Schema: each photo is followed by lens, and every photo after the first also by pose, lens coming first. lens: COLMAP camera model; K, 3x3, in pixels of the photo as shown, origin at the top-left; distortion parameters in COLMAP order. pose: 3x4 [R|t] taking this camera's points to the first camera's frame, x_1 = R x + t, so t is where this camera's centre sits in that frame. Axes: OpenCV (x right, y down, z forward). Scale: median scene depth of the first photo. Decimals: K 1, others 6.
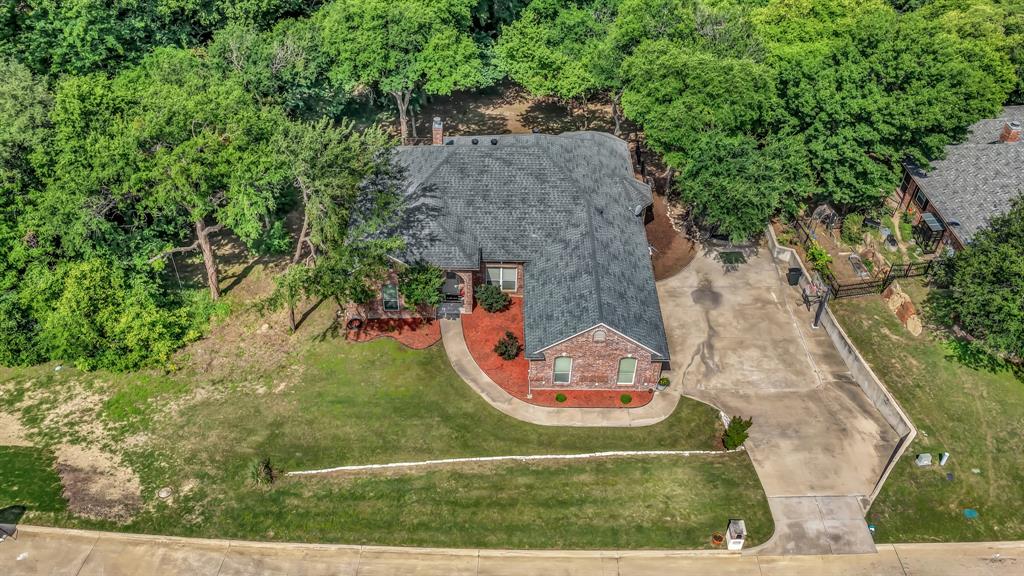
lens RADIAL K [[801.9, 0, 509.4], [0, 801.9, 286.8], [0, 0, 1]] dist [0.001588, 0.001970]
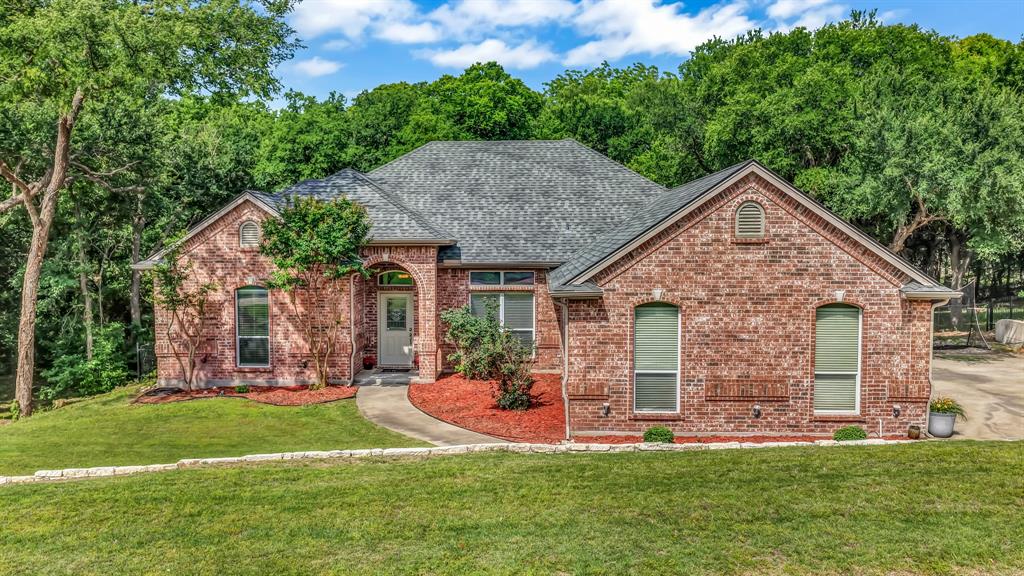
lens RADIAL K [[840.9, 0, 512.0], [0, 840.9, 288.0], [0, 0, 1]] dist [-0.003068, 0.011128]
pose [[0.999200, -0.019940, -0.034656, 0.014230], [-0.004702, 0.802151, -0.597102, 0.290527], [0.039706, 0.596788, 0.801416, 0.643215]]
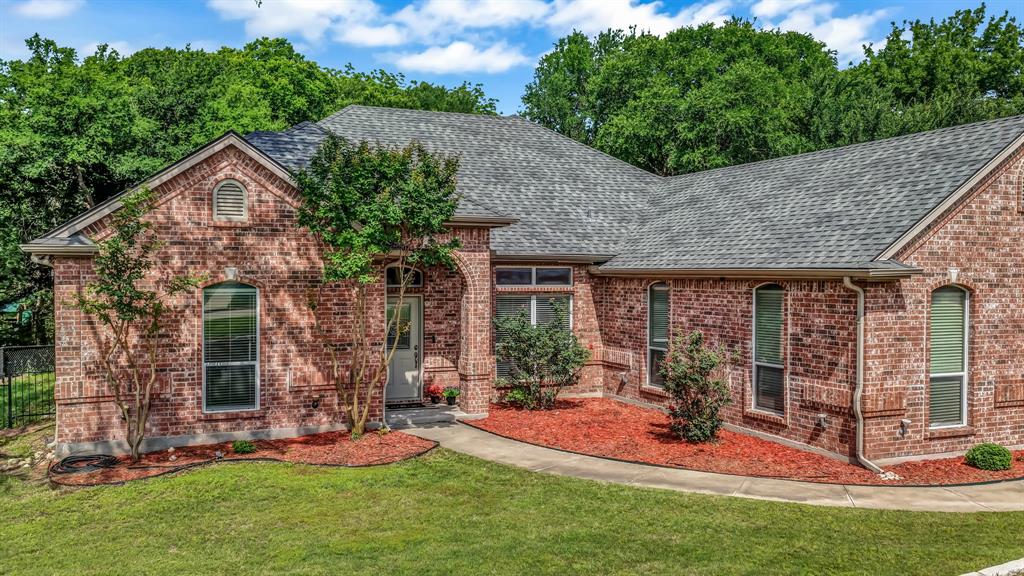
lens RADIAL K [[856.7, 0, 512.0], [0, 856.7, 288.0], [0, 0, 1]] dist [-0.001315, 0.004558]
pose [[0.920565, -0.025002, 0.389789, -0.182943], [0.263356, 0.776717, -0.572148, 0.206556], [-0.288451, 0.629353, 0.721603, 0.773443]]
